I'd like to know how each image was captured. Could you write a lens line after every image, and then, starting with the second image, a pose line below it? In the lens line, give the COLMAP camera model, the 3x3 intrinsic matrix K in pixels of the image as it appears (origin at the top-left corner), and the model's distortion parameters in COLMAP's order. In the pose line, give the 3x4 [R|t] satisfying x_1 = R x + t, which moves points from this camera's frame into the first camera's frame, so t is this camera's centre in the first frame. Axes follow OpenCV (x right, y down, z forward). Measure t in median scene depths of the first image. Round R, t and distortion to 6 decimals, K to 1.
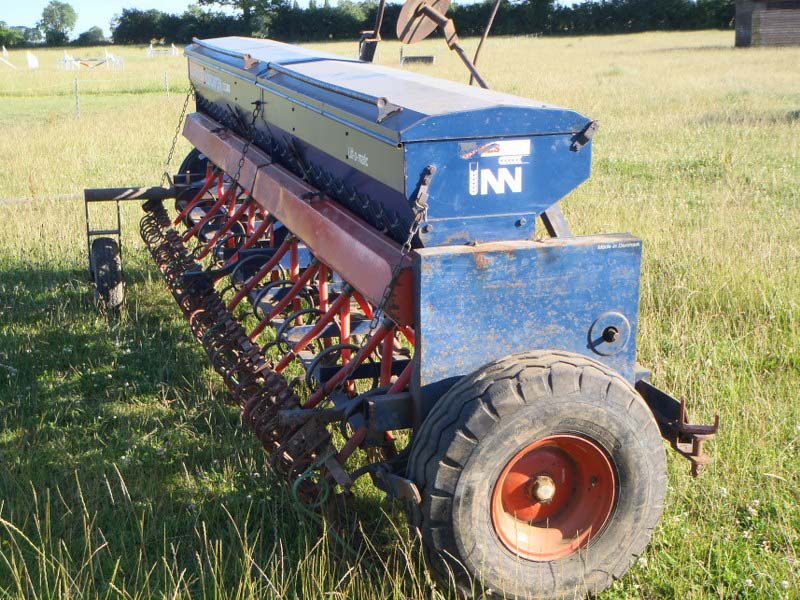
lens RADIAL K [[1174.8, 0, 399.6], [0, 1174.8, 301.5], [0, 0, 1]] dist [-0.037558, 0.000000]
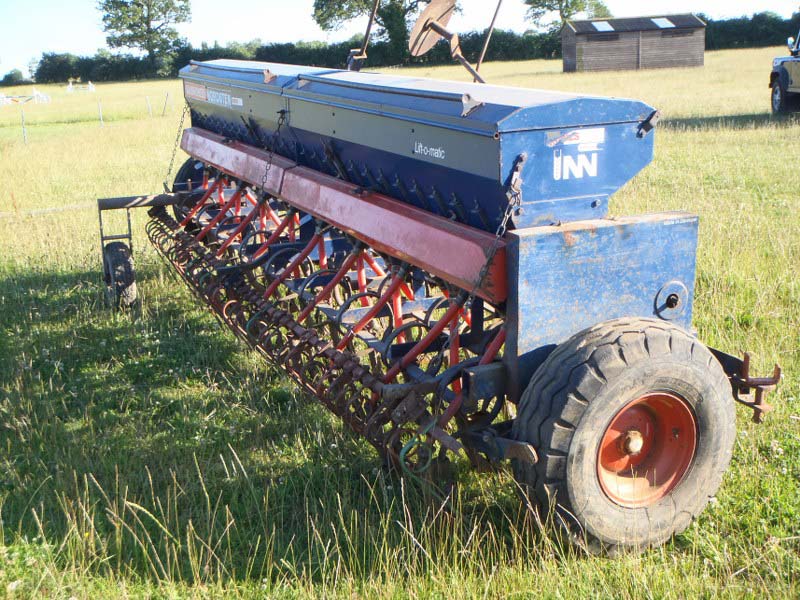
lens RADIAL K [[979.1, 0, 400.1], [0, 979.1, 297.9], [0, 0, 1]] dist [-0.035921, 0.000000]
pose [[0.993145, -0.046506, 0.107235, -0.183879], [0.045707, 0.998906, 0.009899, 0.003958], [-0.107578, -0.004930, 0.994184, 0.104591]]
